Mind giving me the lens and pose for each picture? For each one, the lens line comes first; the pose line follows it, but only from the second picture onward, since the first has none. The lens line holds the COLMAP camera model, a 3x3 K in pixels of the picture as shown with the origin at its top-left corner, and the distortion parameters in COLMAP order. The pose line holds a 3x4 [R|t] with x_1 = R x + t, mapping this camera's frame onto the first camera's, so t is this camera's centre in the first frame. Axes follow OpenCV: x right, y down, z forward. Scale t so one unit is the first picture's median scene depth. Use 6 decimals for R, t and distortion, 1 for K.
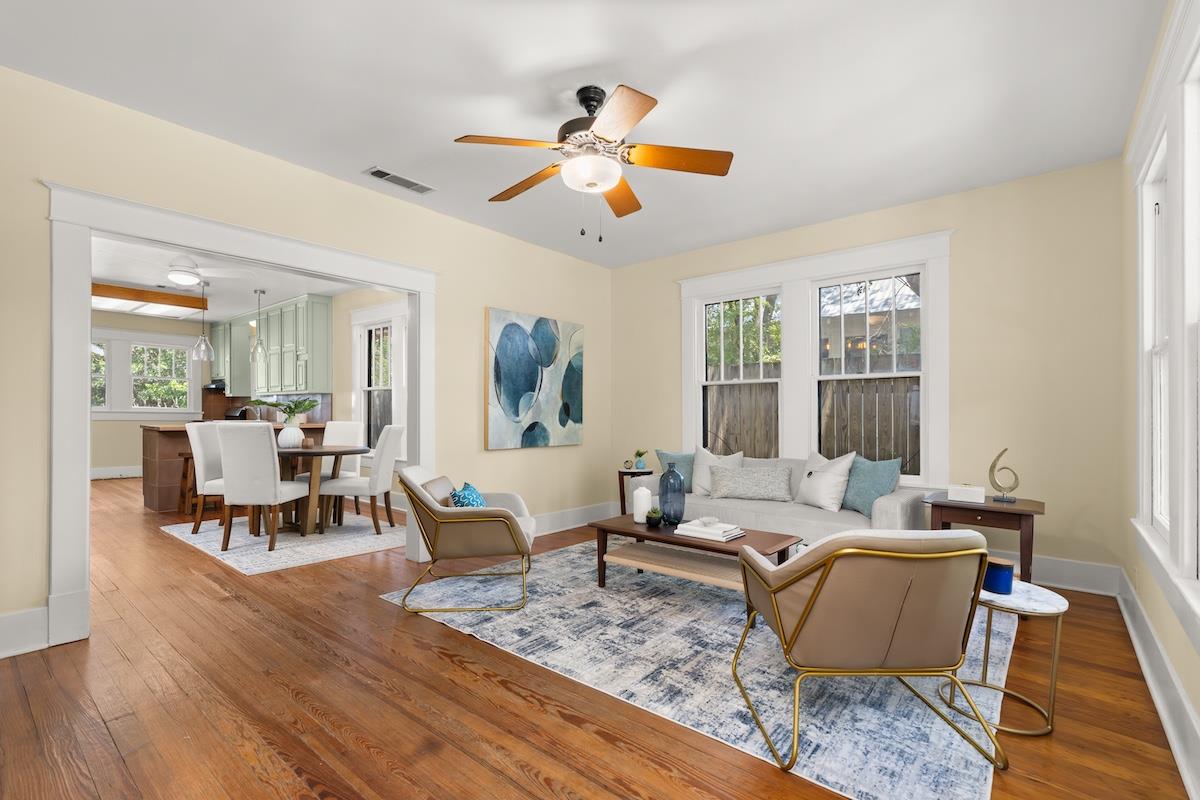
lens RADIAL K [[551.6, 0, 600.2], [0, 551.6, 411.2], [0, 0, 1]] dist [-0.000666, 0.000095]
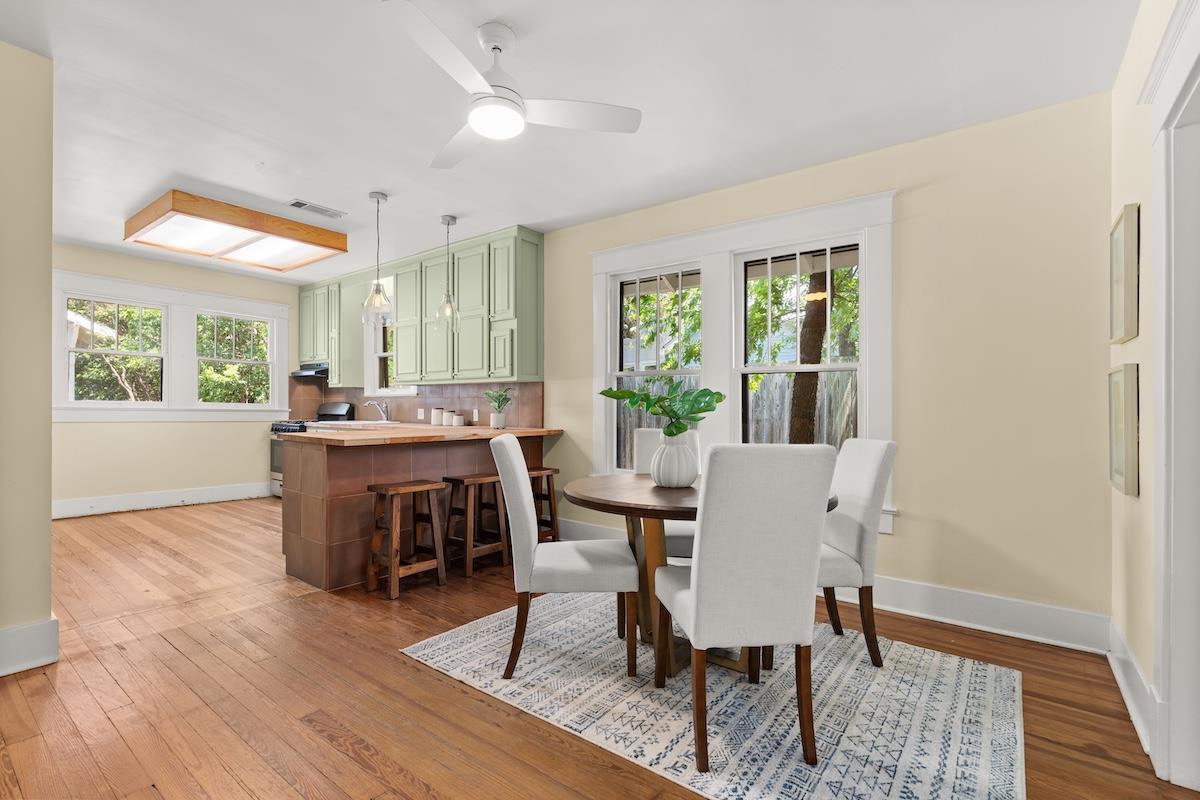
lens RADIAL K [[551.6, 0, 600.2], [0, 551.6, 411.2], [0, 0, 1]] dist [-0.000666, 0.000095]
pose [[0.999278, 0.008725, 0.036977, -0.480518], [-0.008877, 0.999953, 0.003933, -0.003138], [-0.036941, -0.004259, 0.999308, 0.373931]]
